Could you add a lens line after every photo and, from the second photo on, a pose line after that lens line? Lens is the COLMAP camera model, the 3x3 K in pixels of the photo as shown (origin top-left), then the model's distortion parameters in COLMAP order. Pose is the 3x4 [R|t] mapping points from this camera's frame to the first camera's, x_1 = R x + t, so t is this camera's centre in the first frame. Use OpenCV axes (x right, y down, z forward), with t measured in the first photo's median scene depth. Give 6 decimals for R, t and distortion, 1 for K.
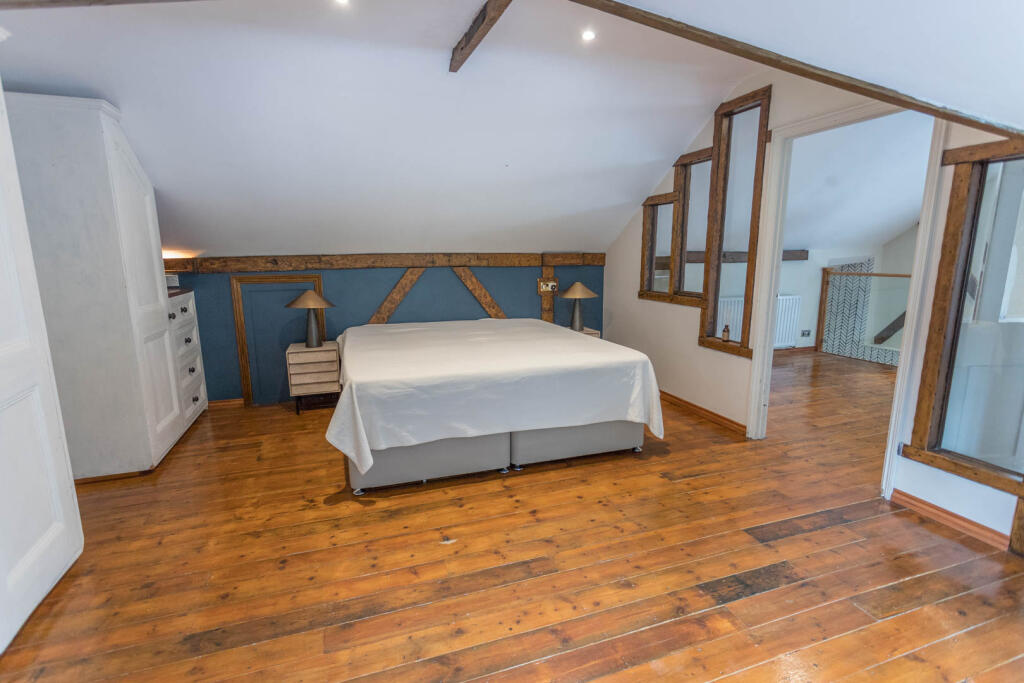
lens RADIAL K [[489.2, 0, 510.9], [0, 489.2, 343.4], [0, 0, 1]] dist [0.000496, -0.000409]
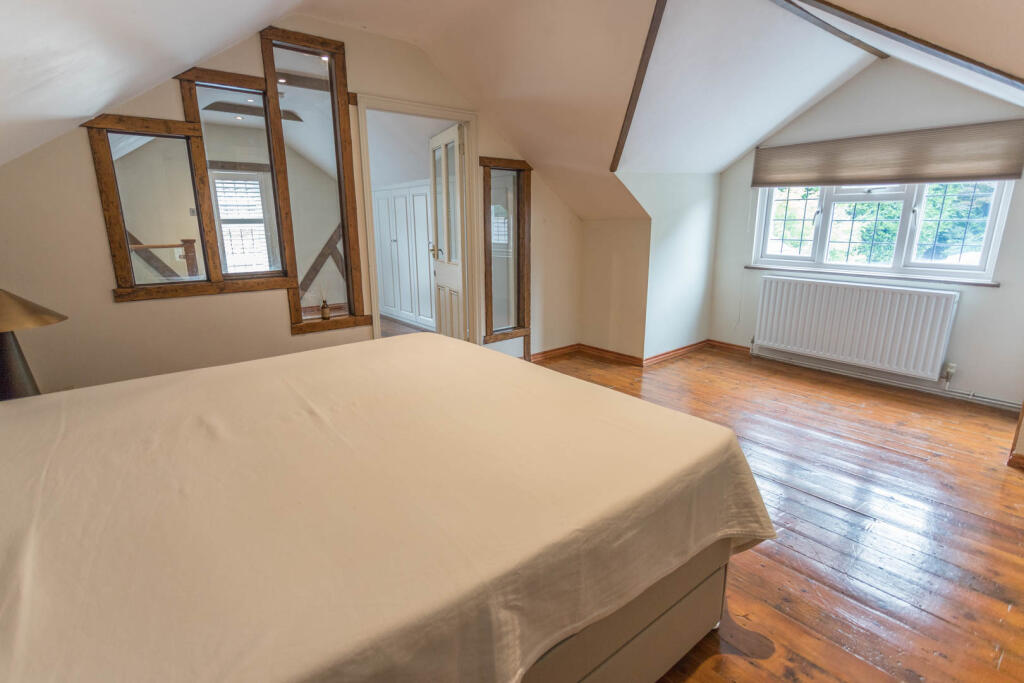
lens RADIAL K [[489.2, 0, 512.6], [0, 489.2, 341.9], [0, 0, 1]] dist [0.000496, -0.000409]
pose [[-0.338130, -0.219786, 0.915075, -0.549223], [0.177922, 0.939882, 0.291488, -0.178081], [-0.924128, 0.261373, -0.278697, 1.023158]]
